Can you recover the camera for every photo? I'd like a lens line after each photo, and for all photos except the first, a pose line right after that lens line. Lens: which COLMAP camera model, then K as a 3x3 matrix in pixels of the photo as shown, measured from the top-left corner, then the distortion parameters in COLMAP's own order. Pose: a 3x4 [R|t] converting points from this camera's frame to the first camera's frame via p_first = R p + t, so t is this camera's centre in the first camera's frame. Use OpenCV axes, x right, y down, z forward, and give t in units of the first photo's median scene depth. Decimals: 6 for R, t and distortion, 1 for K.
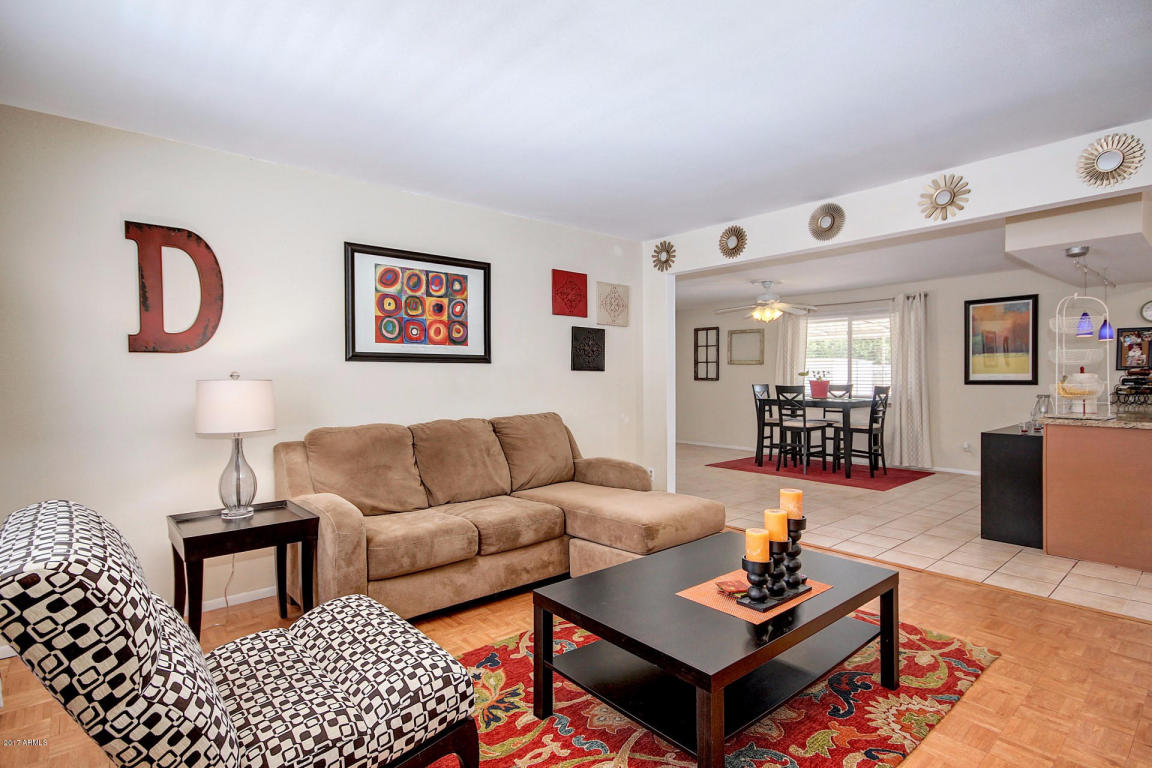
lens RADIAL K [[571.8, 0, 580.8], [0, 571.8, 384.5], [0, 0, 1]] dist [0.015378, -0.002233]
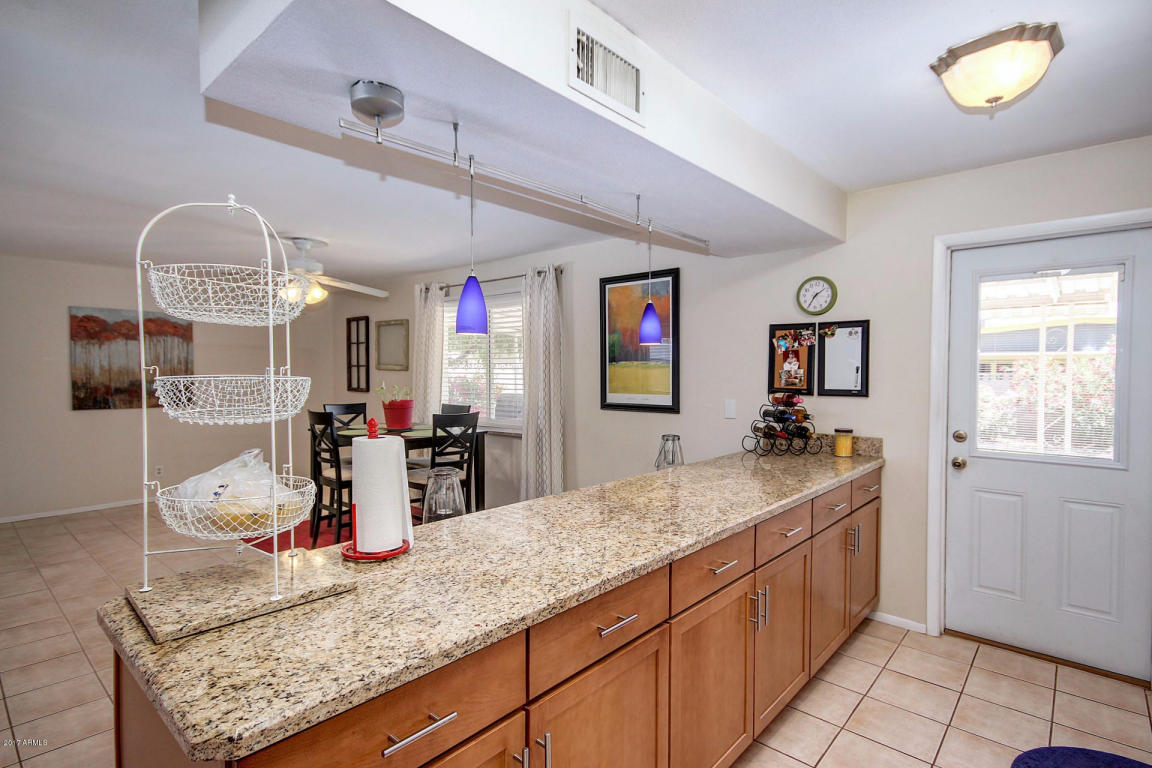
lens RADIAL K [[571.8, 0, 576.1], [0, 571.8, 386.1], [0, 0, 1]] dist [0.015378, -0.002233]
pose [[0.992111, 0.002907, 0.125329, 0.541975], [-0.004448, 0.999918, 0.012016, -0.032437], [-0.125283, -0.012479, 0.992043, 0.359909]]
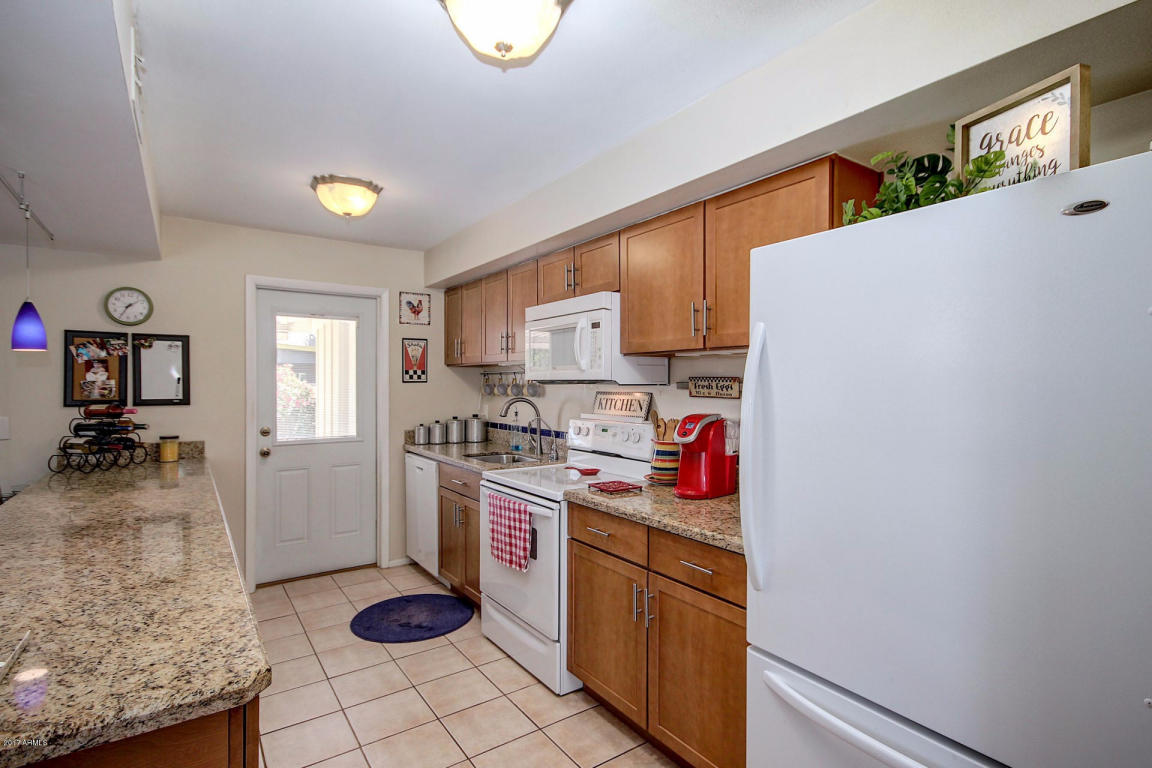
lens RADIAL K [[555.8, 0, 600.7], [0, 555.8, 389.8], [0, 0, 1]] dist [-0.002085, 0.000565]
pose [[0.077815, -0.009274, 0.996925, 0.372667], [0.012810, 0.999883, 0.008301, -0.032060], [-0.996886, 0.012125, 0.077924, 0.382715]]
